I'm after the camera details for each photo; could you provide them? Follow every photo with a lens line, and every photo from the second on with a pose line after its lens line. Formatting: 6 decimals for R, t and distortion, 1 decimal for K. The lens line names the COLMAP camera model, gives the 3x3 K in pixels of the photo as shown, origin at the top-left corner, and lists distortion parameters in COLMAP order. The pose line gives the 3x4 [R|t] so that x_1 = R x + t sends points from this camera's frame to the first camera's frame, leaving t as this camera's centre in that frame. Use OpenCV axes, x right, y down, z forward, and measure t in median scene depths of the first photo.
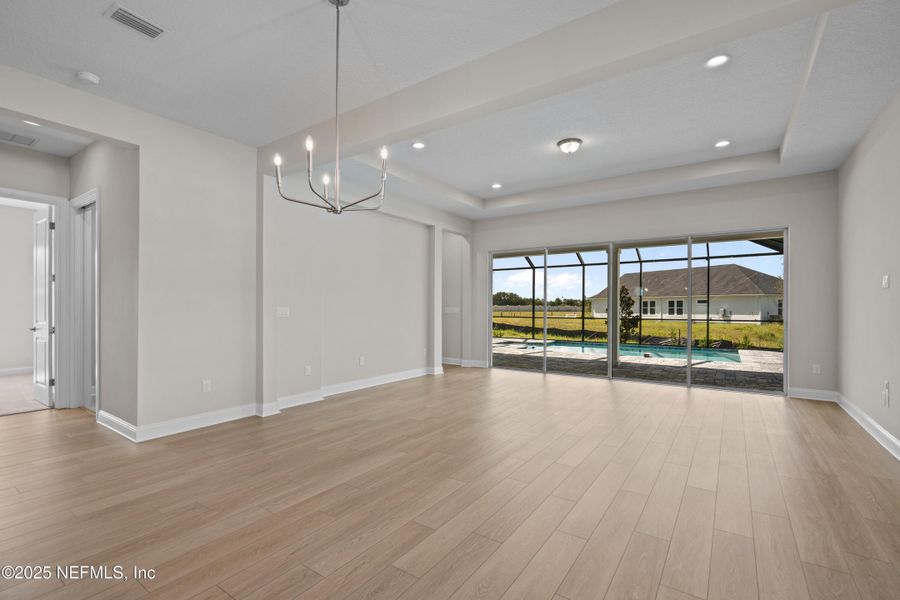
lens RADIAL K [[409.4, 0, 455.3], [0, 409.4, 304.8], [0, 0, 1]] dist [-0.005926, 0.000230]
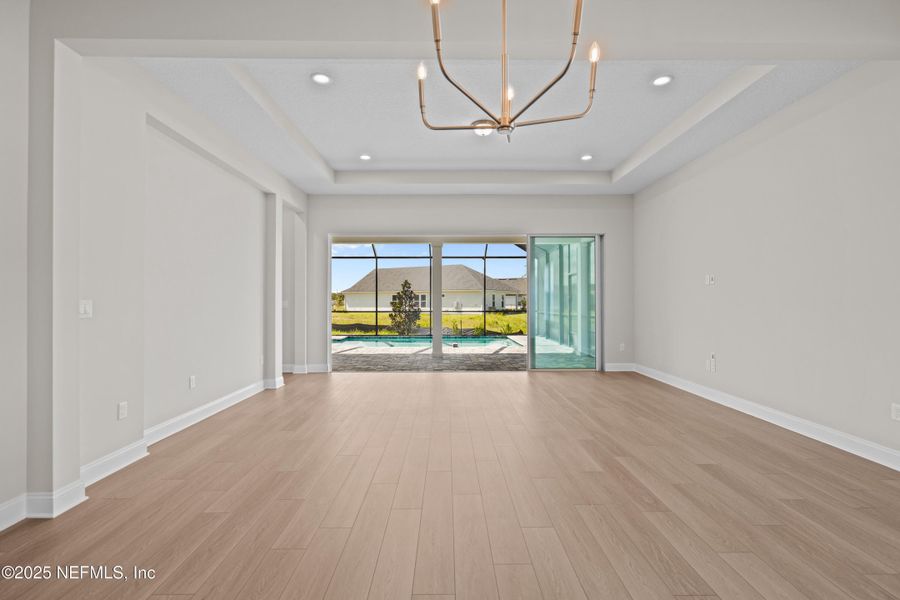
lens RADIAL K [[408.2, 0, 448.9], [0, 408.2, 294.7], [0, 0, 1]] dist [-0.002521, 0.000634]
pose [[0.820674, 0.005016, 0.571374, -0.215156], [0.000836, 0.999950, -0.009978, 0.003419], [-0.571396, 0.008666, 0.820629, 0.183067]]
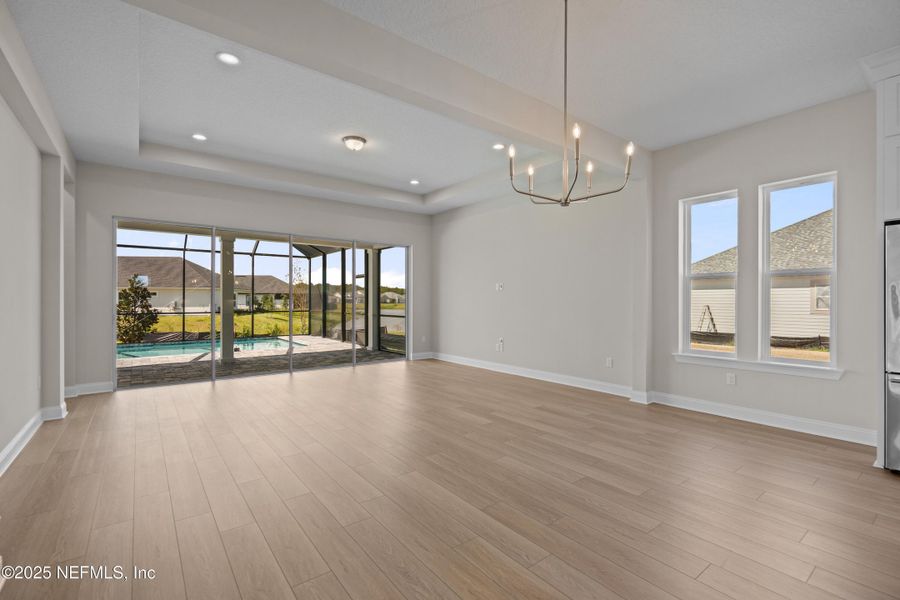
lens RADIAL K [[408.2, 0, 448.9], [0, 408.2, 294.7], [0, 0, 1]] dist [-0.002521, 0.000634]
pose [[0.308574, 0.011598, 0.951130, -0.413881], [-0.005634, 0.999930, -0.010365, 0.001419], [-0.951184, -0.002160, 0.308618, 0.304308]]
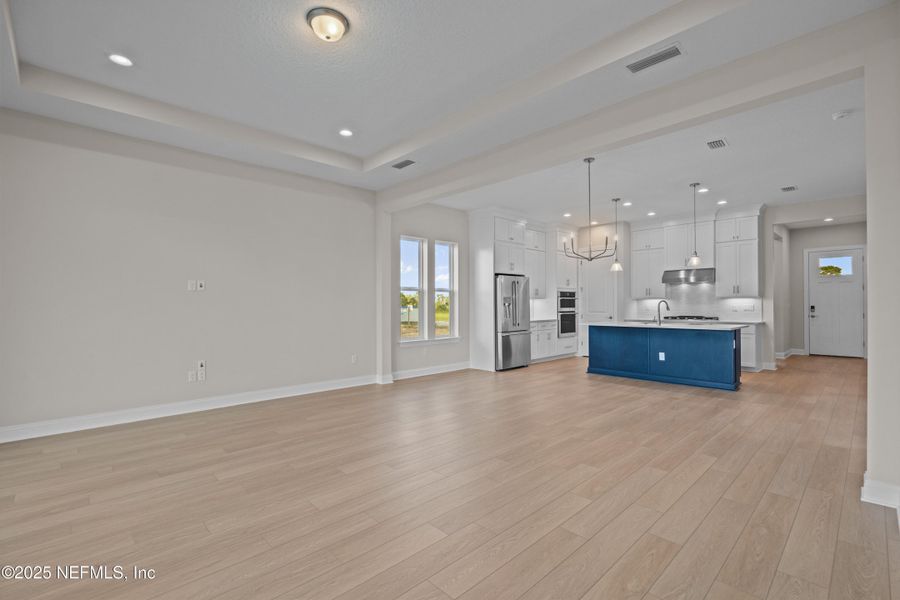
lens RADIAL K [[409.4, 0, 455.3], [0, 409.4, 304.8], [0, 0, 1]] dist [-0.005926, 0.000230]
pose [[-0.980349, 0.006254, 0.197171, -0.007886], [0.005812, 0.999979, -0.002816, 0.005895], [-0.197184, -0.001614, -0.980365, 1.011539]]
